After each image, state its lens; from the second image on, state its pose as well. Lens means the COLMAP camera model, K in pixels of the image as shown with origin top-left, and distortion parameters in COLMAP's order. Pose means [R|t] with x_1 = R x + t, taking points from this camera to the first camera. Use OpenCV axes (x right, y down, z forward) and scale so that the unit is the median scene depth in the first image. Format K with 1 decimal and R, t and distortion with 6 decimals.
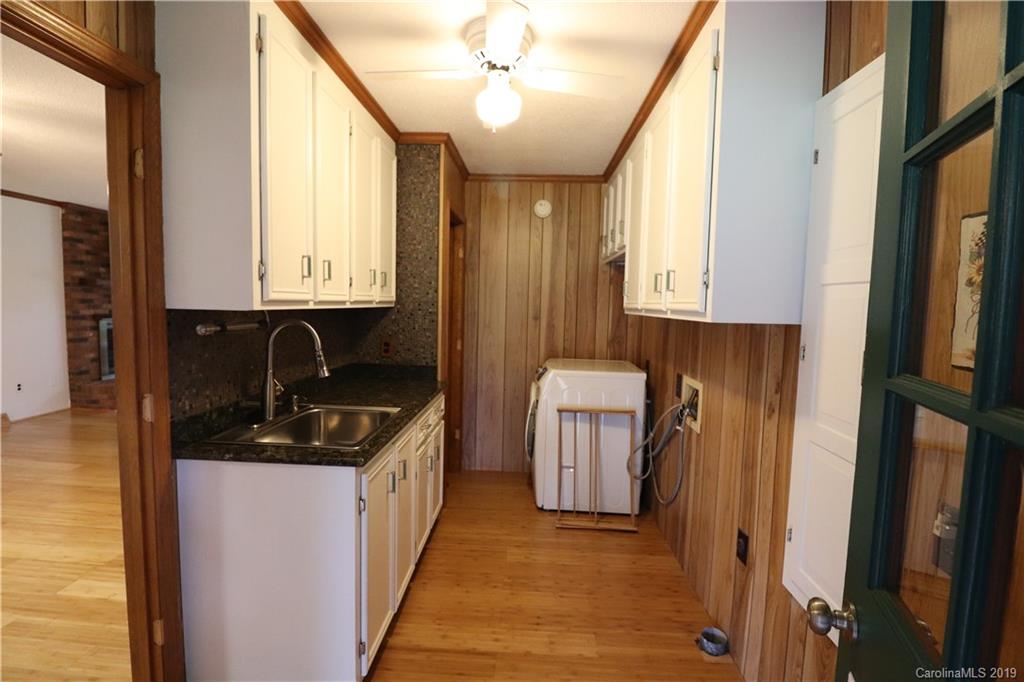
lens RADIAL K [[474.7, 0, 510.9], [0, 474.7, 339.8], [0, 0, 1]] dist [-0.004696, -0.009325]
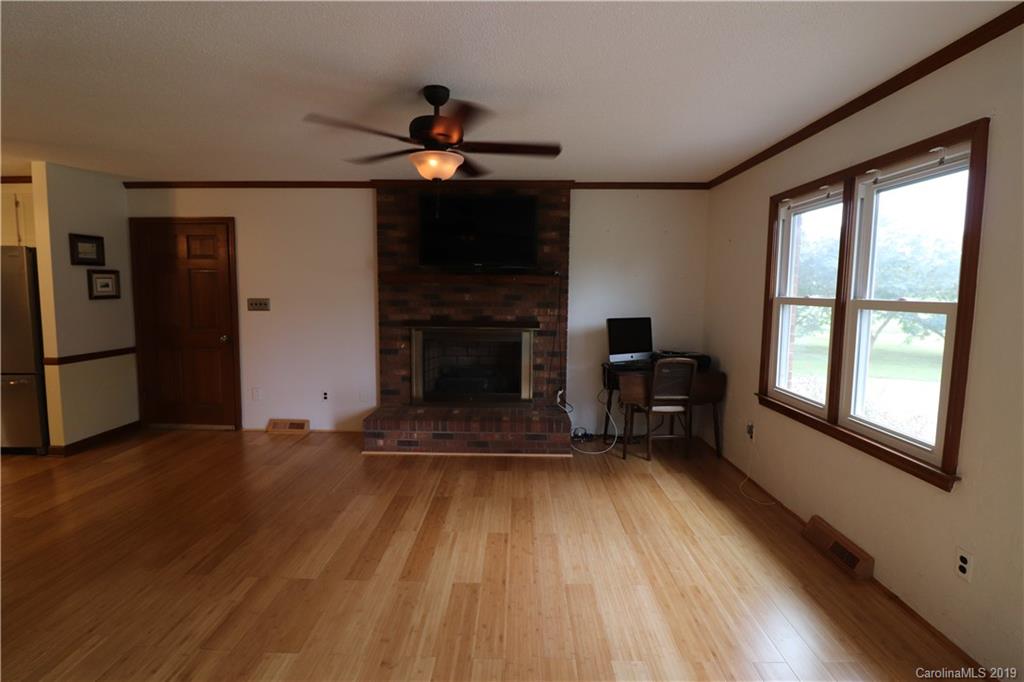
lens RADIAL K [[474.7, 0, 503.7], [0, 474.7, 335.3], [0, 0, 1]] dist [-0.004696, -0.009325]
pose [[0.024569, 0.069124, -0.997305, -0.106211], [-0.086440, 0.994017, 0.066767, -0.097259], [0.995954, 0.084566, 0.030398, 1.159393]]
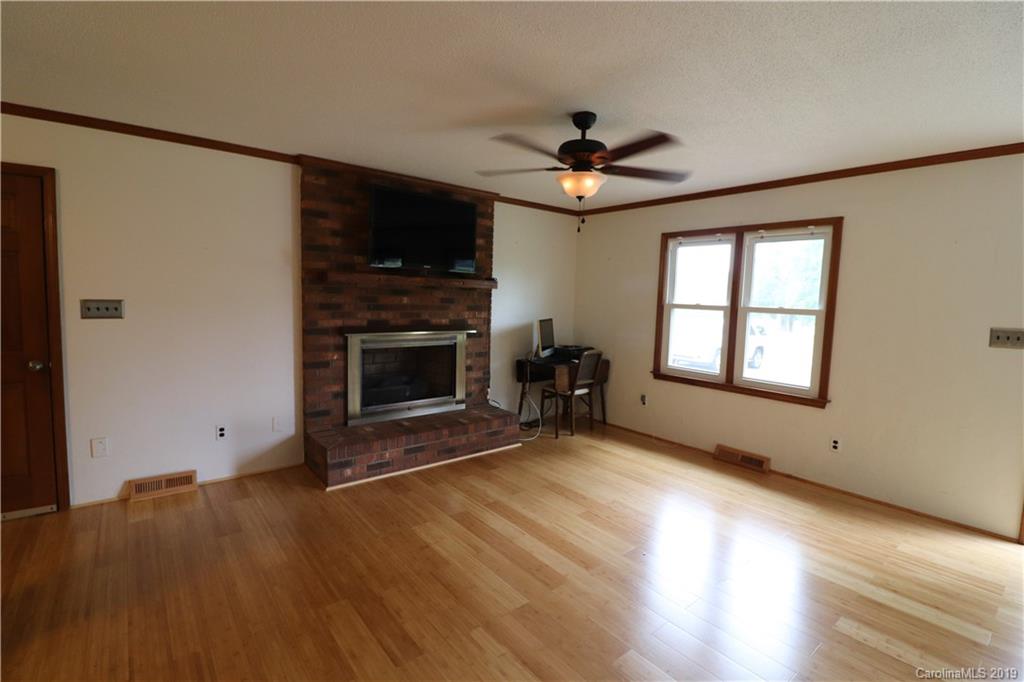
lens RADIAL K [[474.7, 0, 509.3], [0, 474.7, 337.1], [0, 0, 1]] dist [-0.004696, -0.009325]
pose [[0.666747, 0.060261, -0.742843, -0.238503], [-0.071024, 0.997327, 0.017157, -0.069261], [0.741892, 0.041321, 0.669245, 0.744744]]
